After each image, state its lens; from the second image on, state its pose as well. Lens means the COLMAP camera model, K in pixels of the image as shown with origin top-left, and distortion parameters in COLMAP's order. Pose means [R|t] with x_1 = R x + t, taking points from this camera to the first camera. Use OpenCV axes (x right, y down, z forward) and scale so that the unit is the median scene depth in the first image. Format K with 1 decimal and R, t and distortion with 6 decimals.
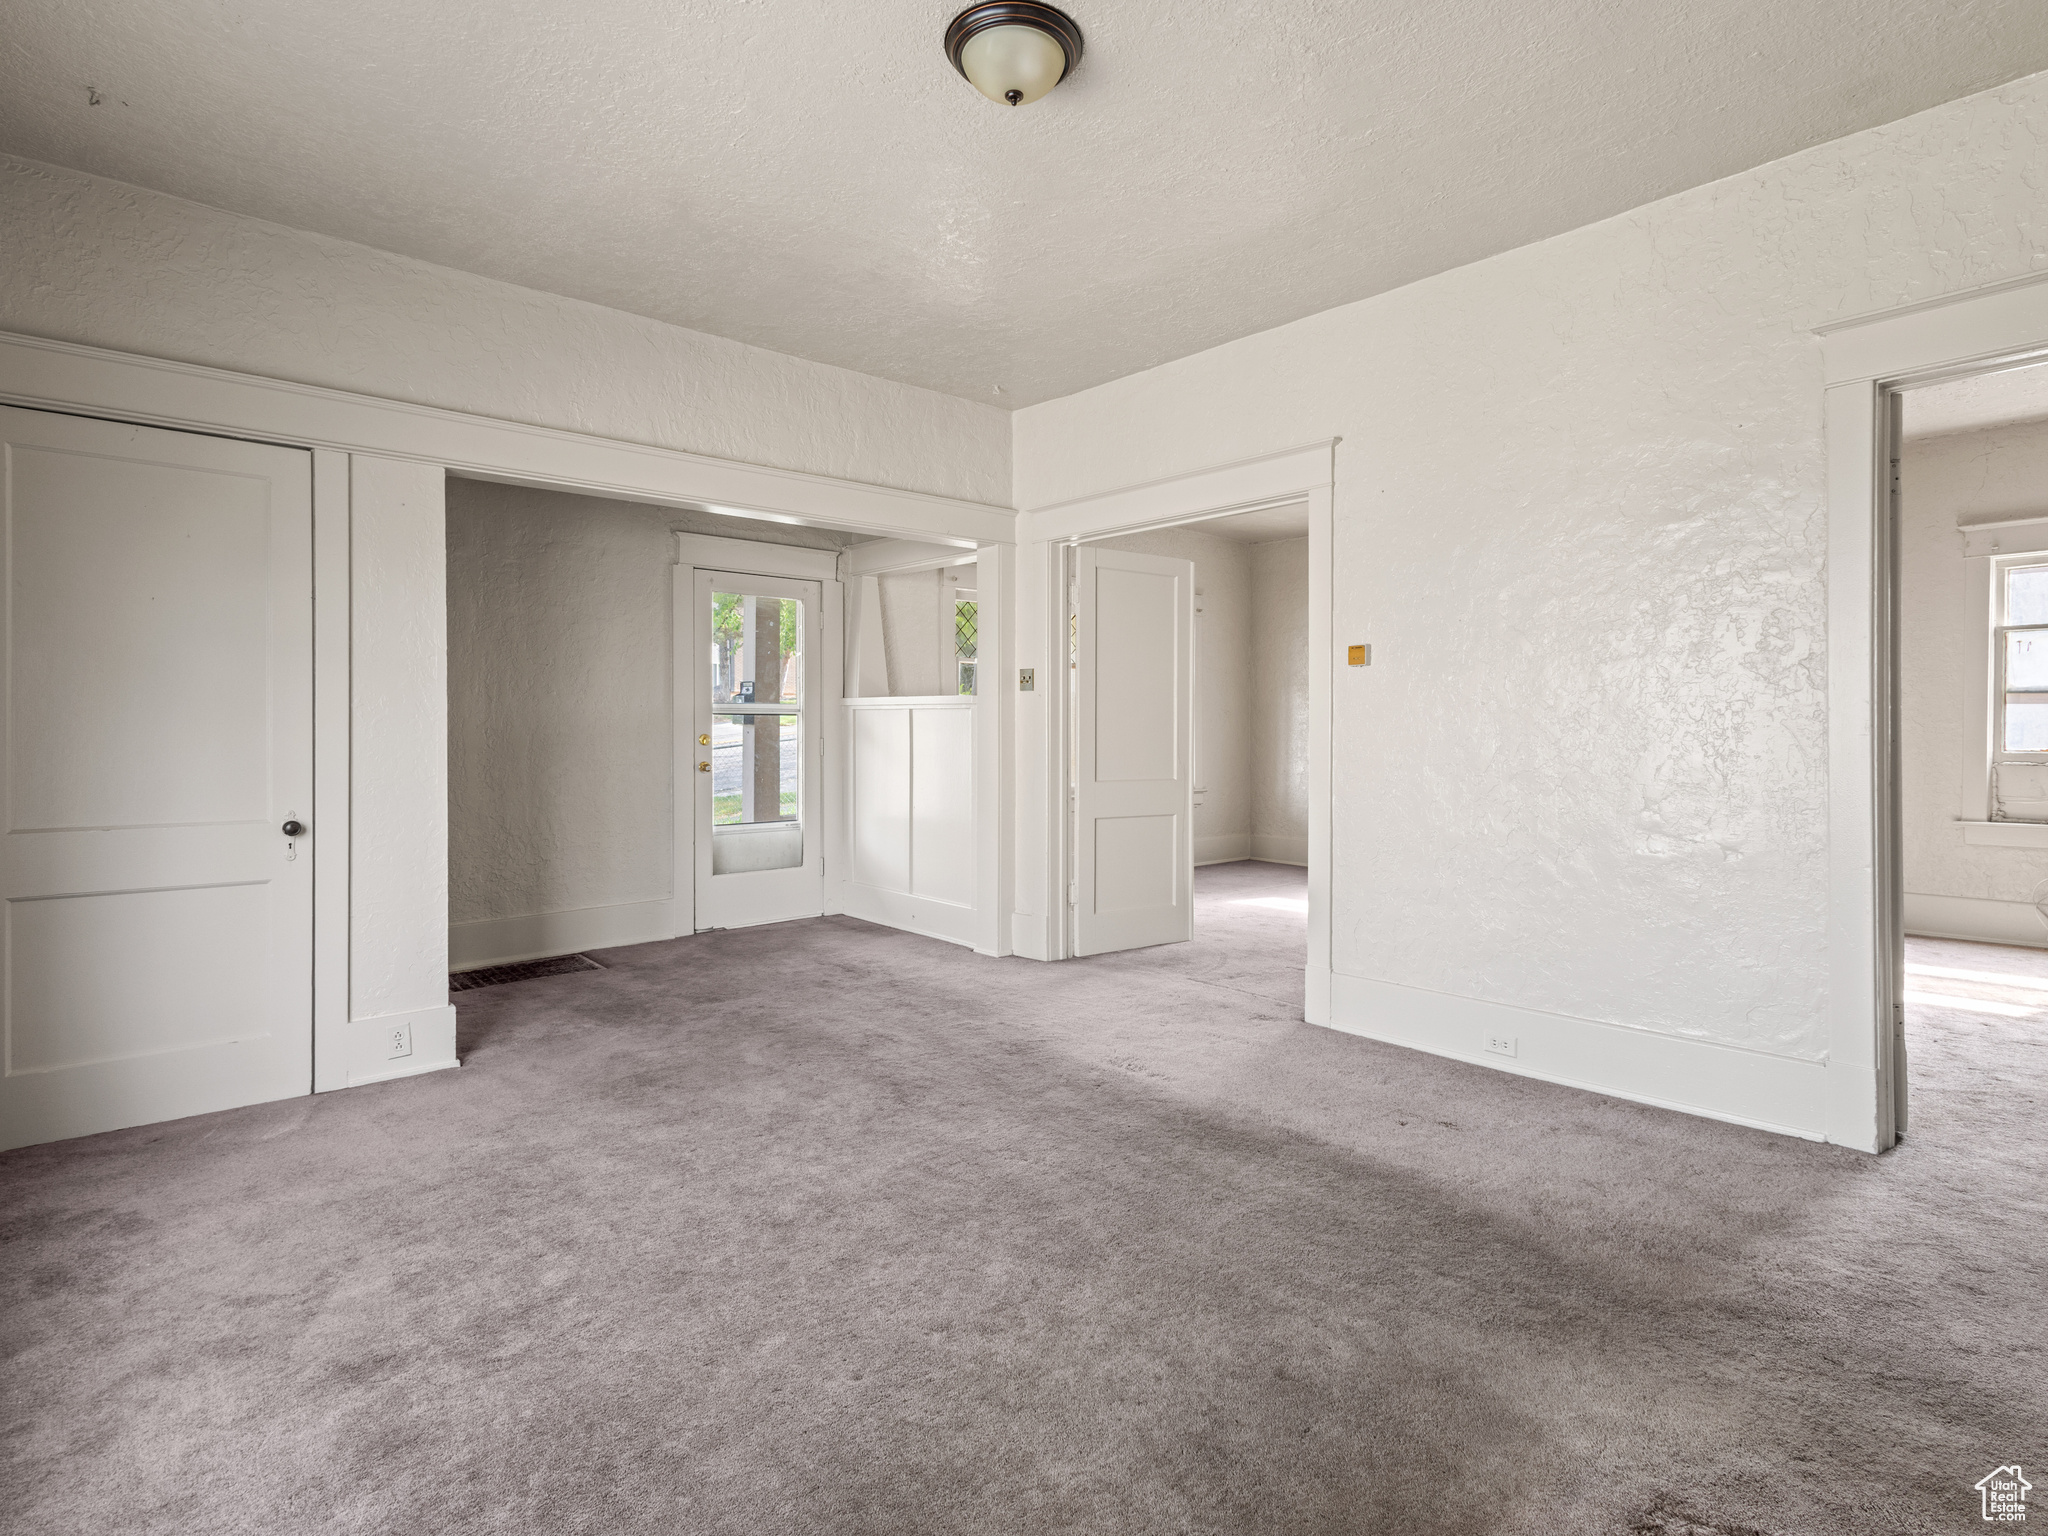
lens RADIAL K [[1028.4, 0, 1010.0], [0, 1028.4, 772.6], [0, 0, 1]] dist [0.001954, 0.000462]
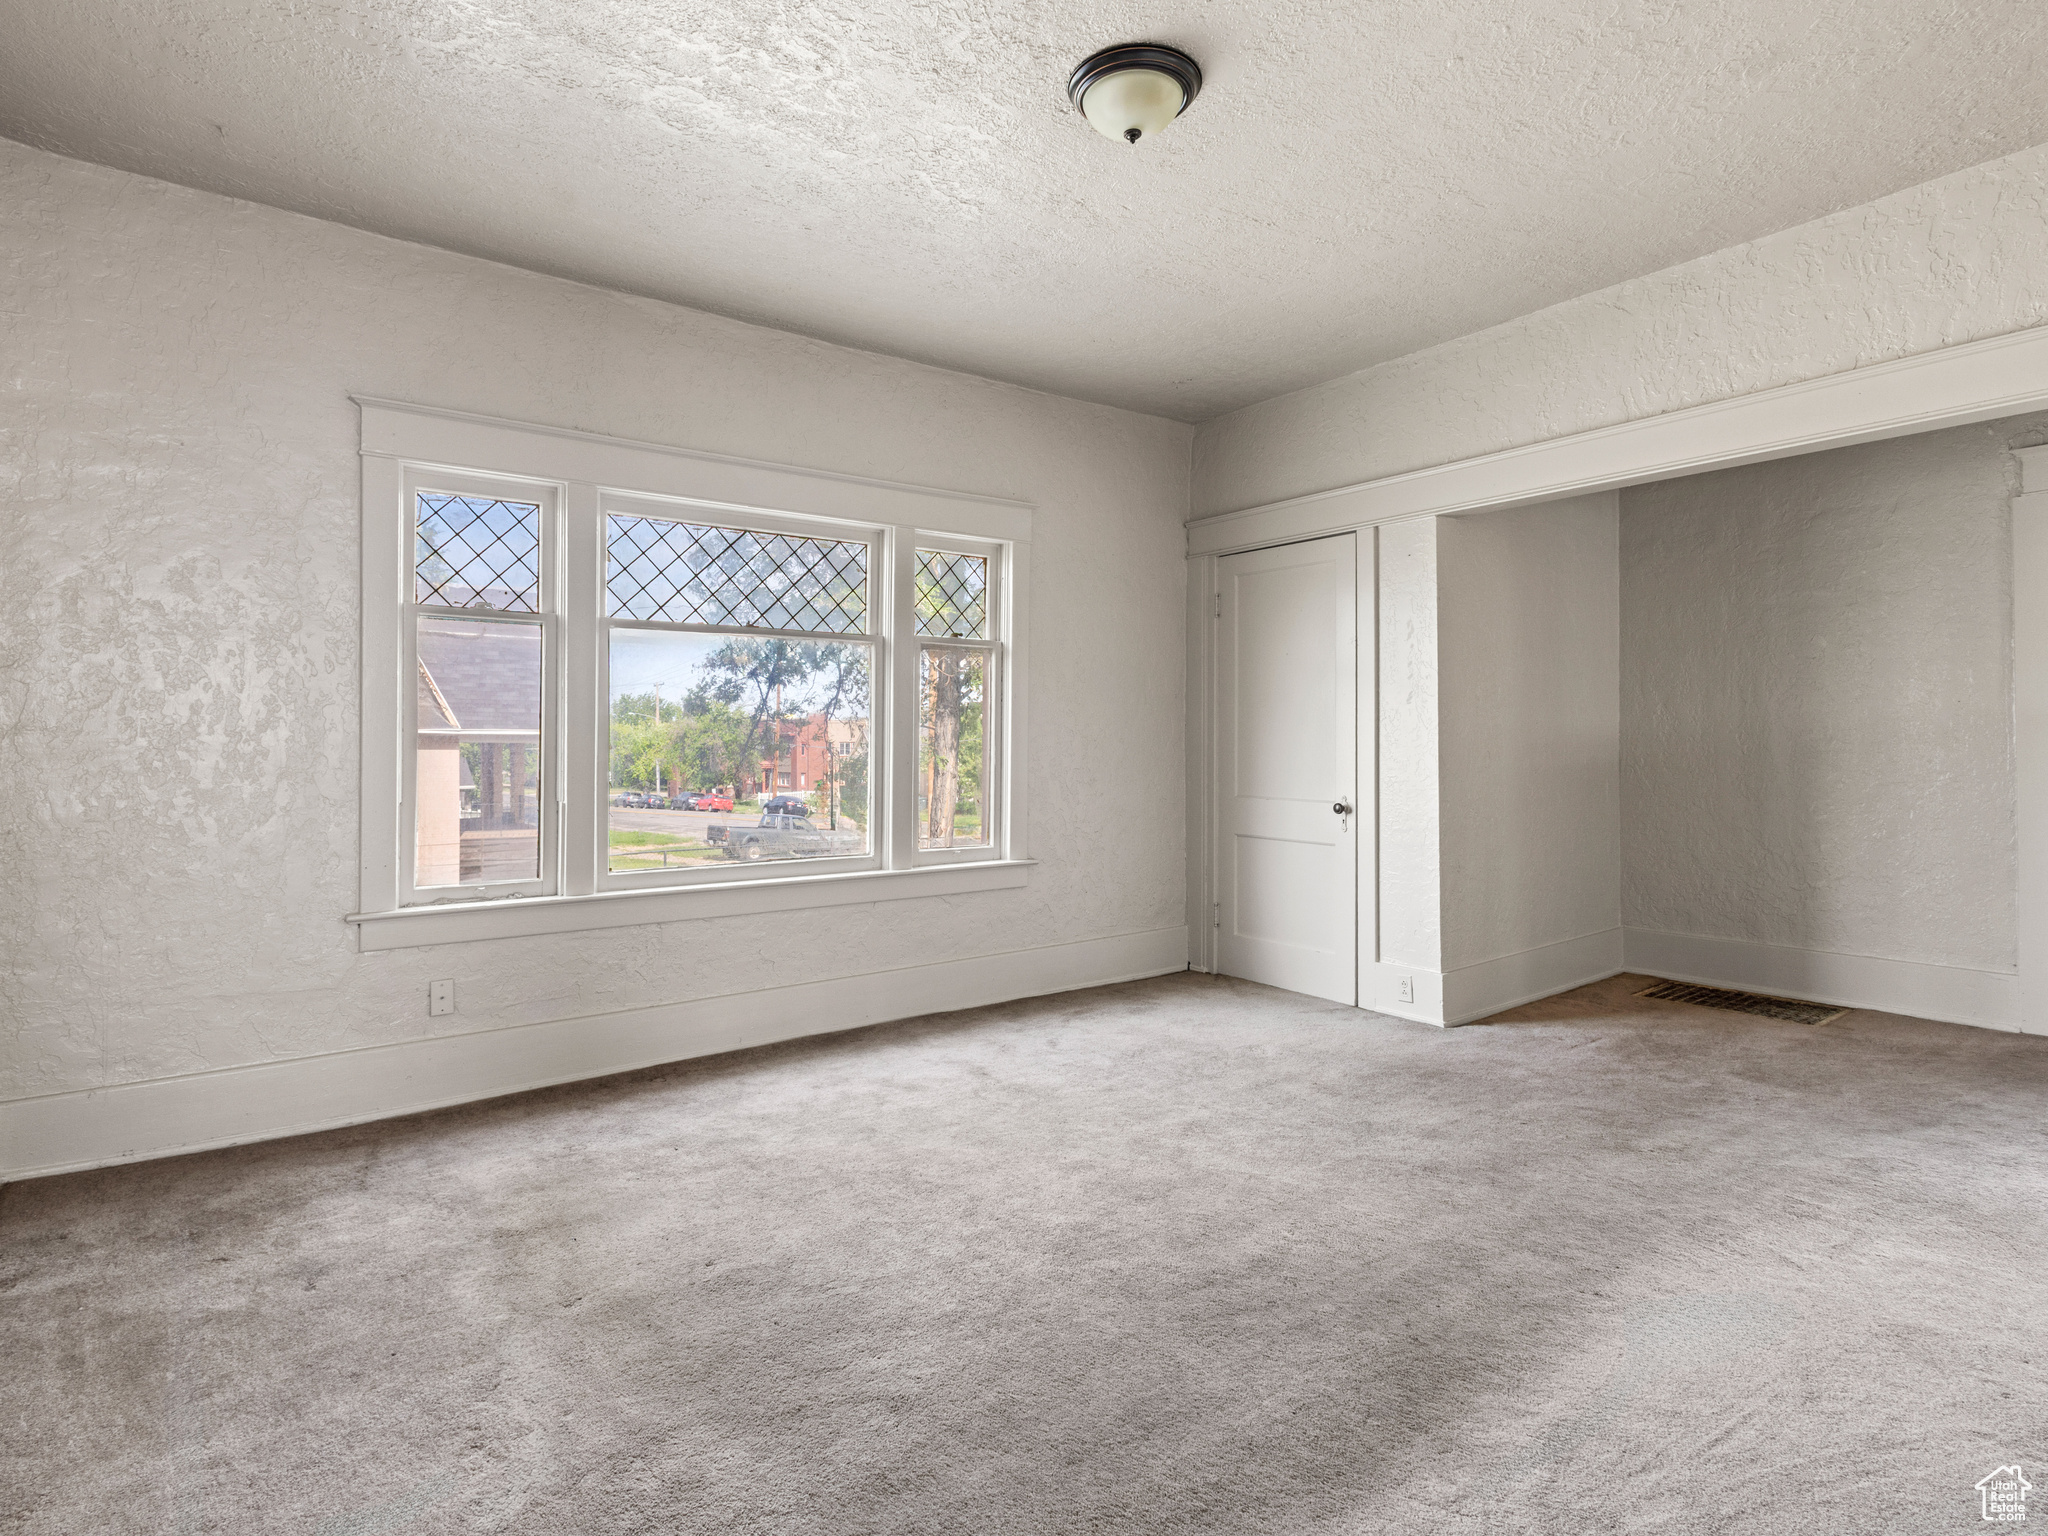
lens RADIAL K [[909.2, 0, 930.8], [0, 909.2, 760.4], [0, 0, 1]] dist [0.001183, 0.000069]
pose [[-0.043437, 0.023793, -0.998773, 0.664501], [-0.034163, 0.999096, 0.025286, -0.027752], [0.998472, 0.035220, -0.042585, 0.600548]]
